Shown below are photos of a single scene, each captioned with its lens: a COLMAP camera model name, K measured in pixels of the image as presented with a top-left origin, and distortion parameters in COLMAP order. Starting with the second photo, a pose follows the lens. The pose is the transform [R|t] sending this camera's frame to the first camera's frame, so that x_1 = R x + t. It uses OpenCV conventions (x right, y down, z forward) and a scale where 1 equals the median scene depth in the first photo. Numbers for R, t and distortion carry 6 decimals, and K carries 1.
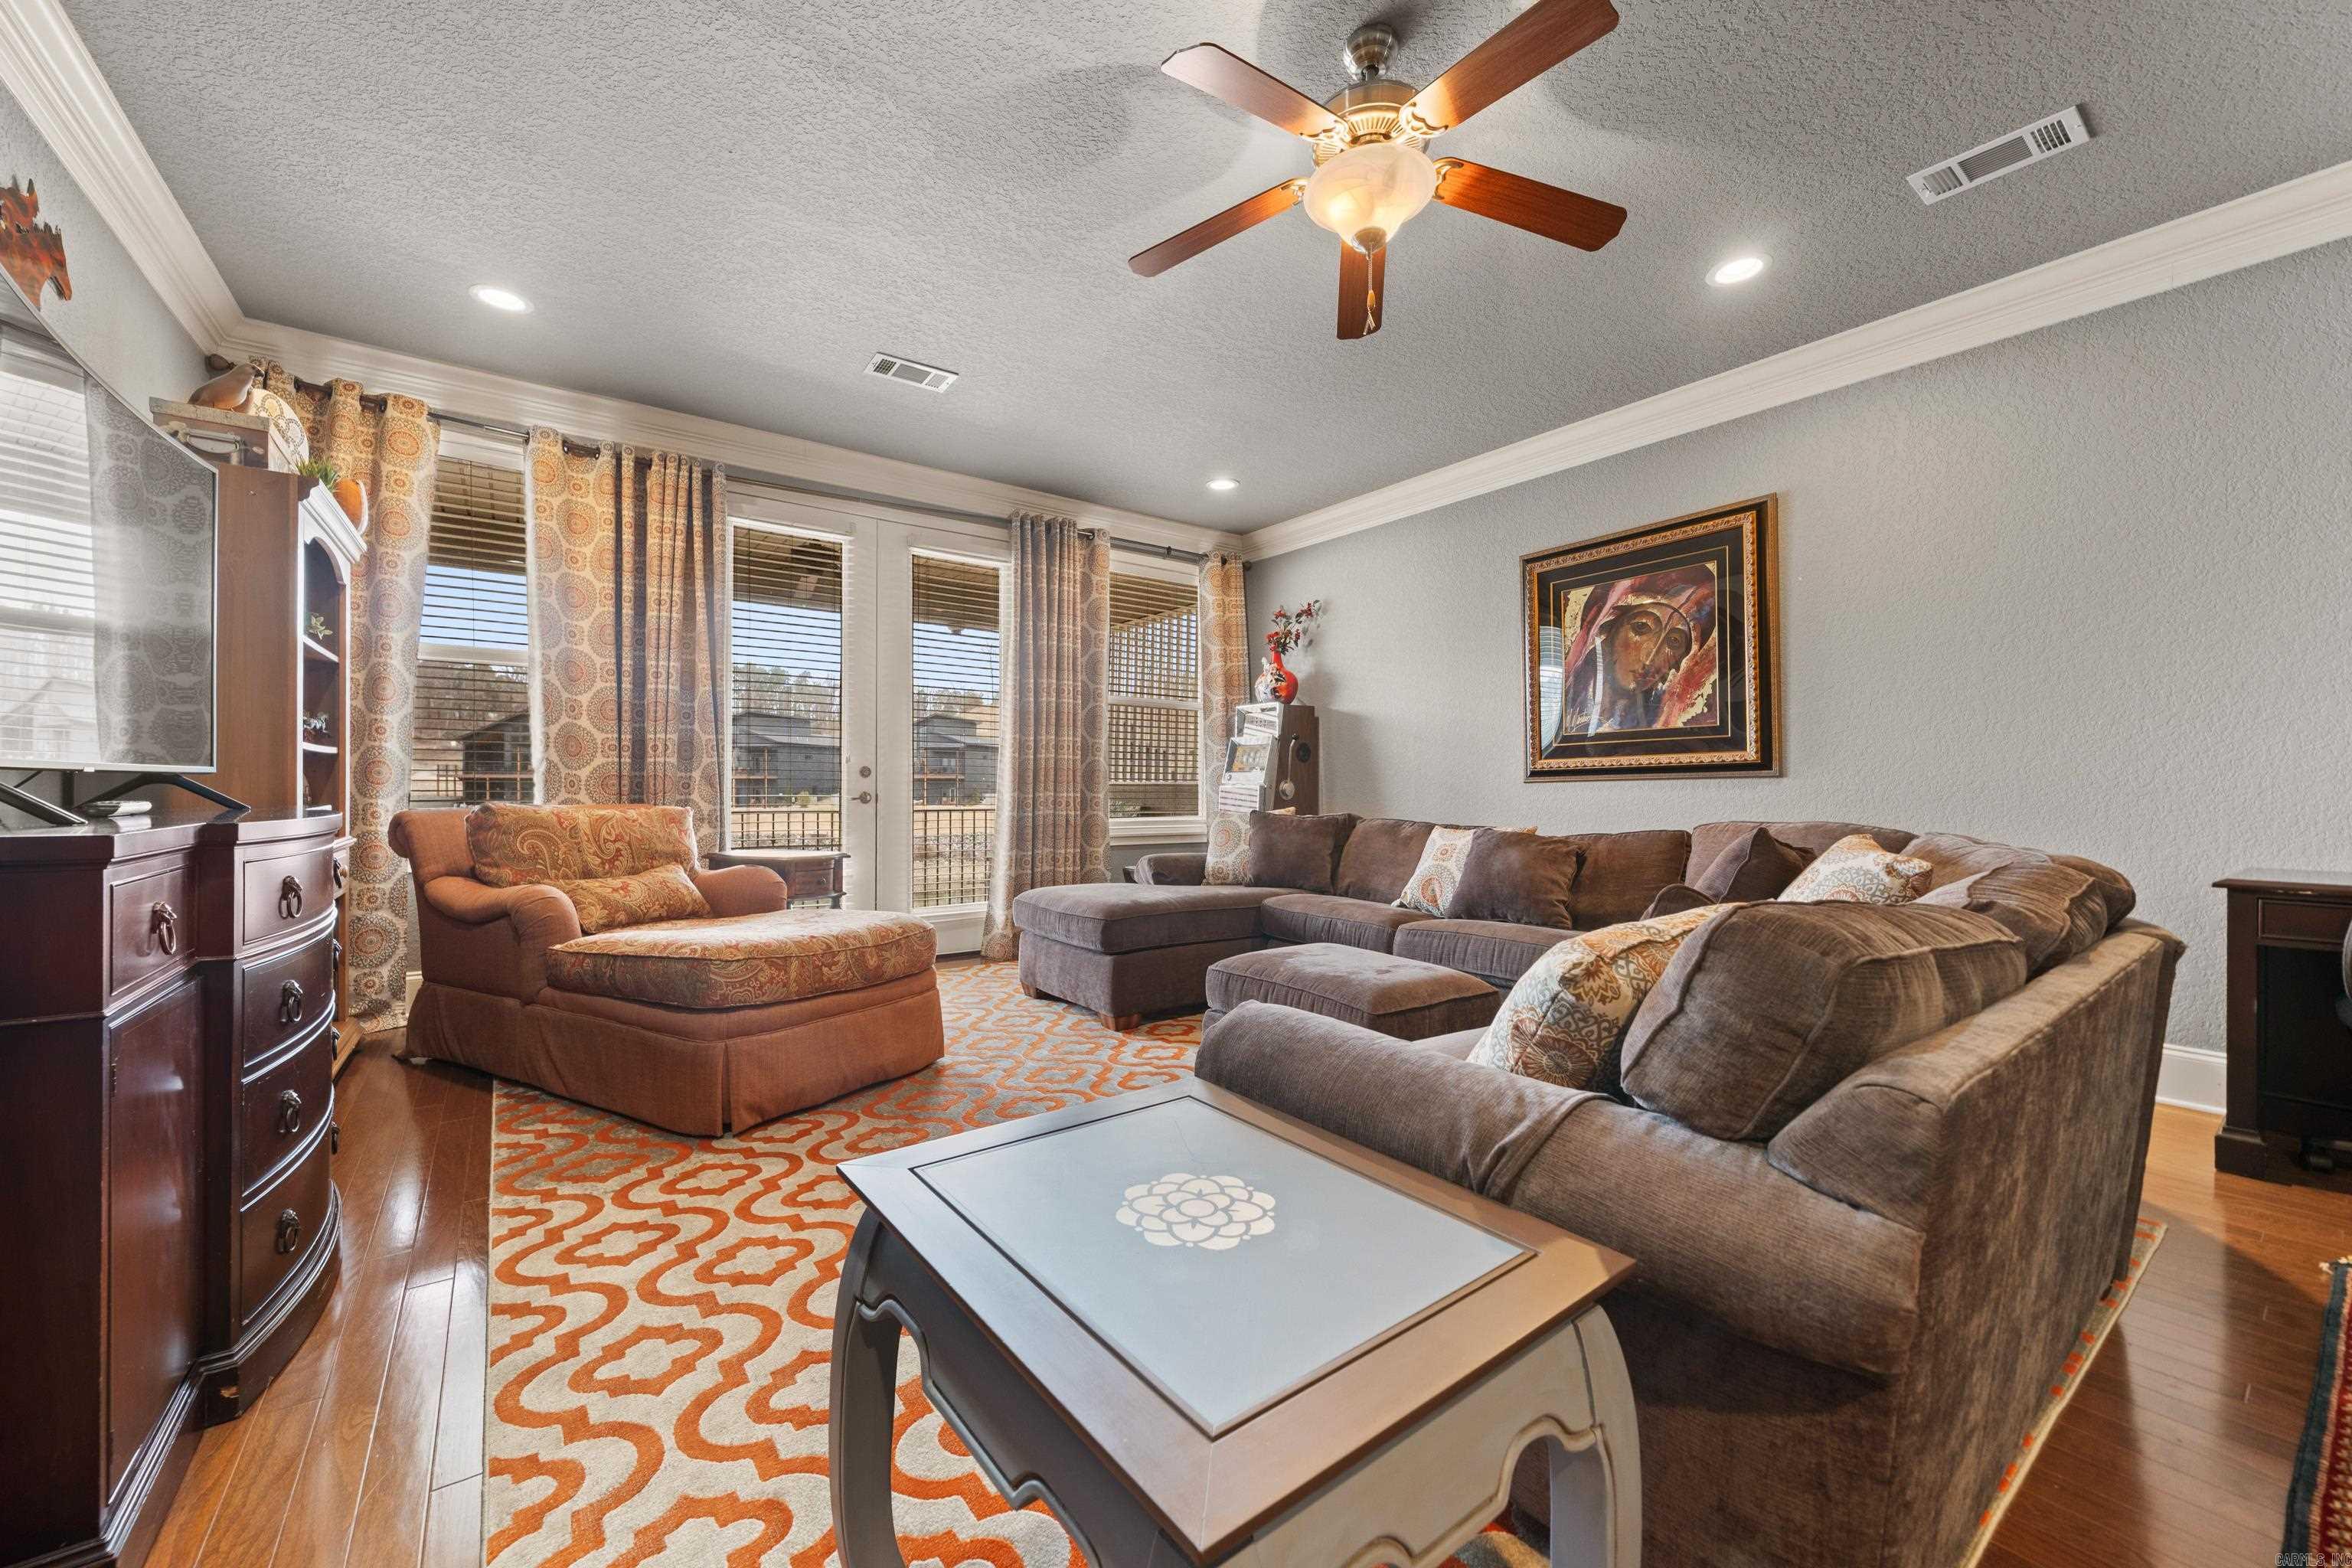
lens RADIAL K [[900.1, 0, 1184.3], [0, 900.1, 791.8], [0, 0, 1]] dist [0.001831, -0.000100]
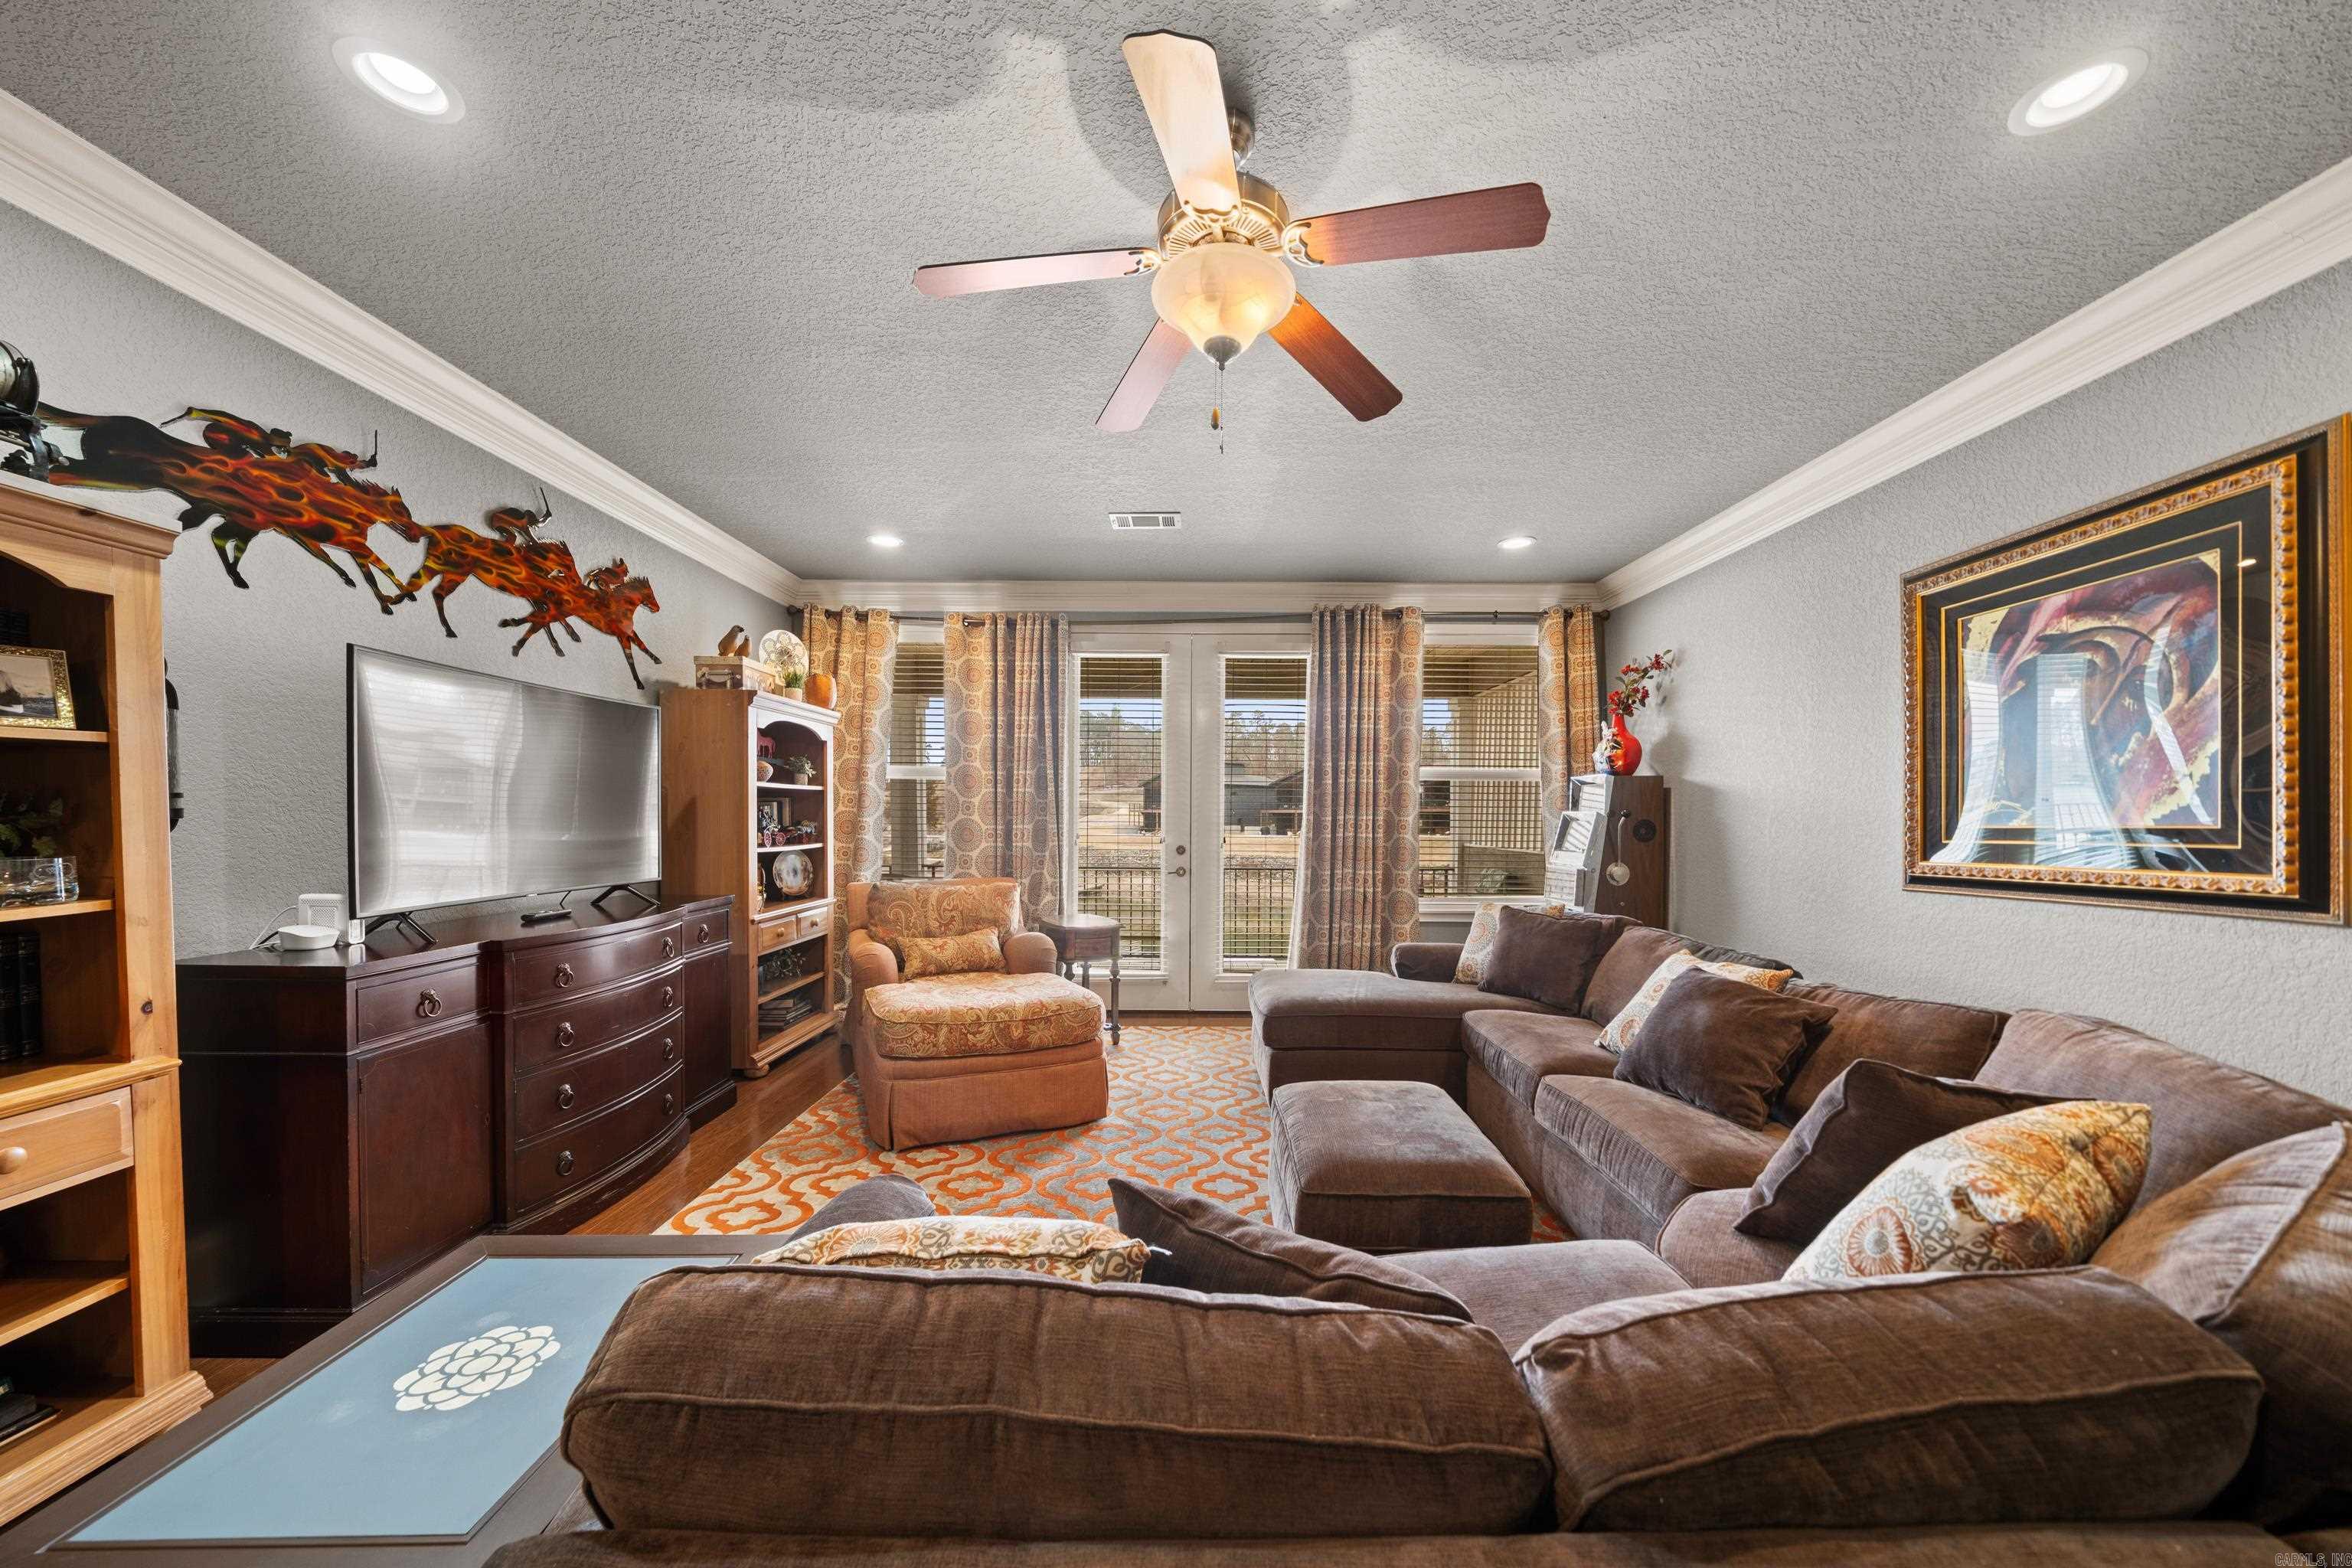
lens RADIAL K [[821.7, 0, 1178.7], [0, 821.7, 837.9], [0, 0, 1]] dist [-0.005560, -0.000162]
pose [[0.807647, 0.014994, -0.589476, 0.330873], [-0.006309, 0.999839, 0.016789, -0.066720], [0.589633, -0.009840, 0.807612, 0.151465]]
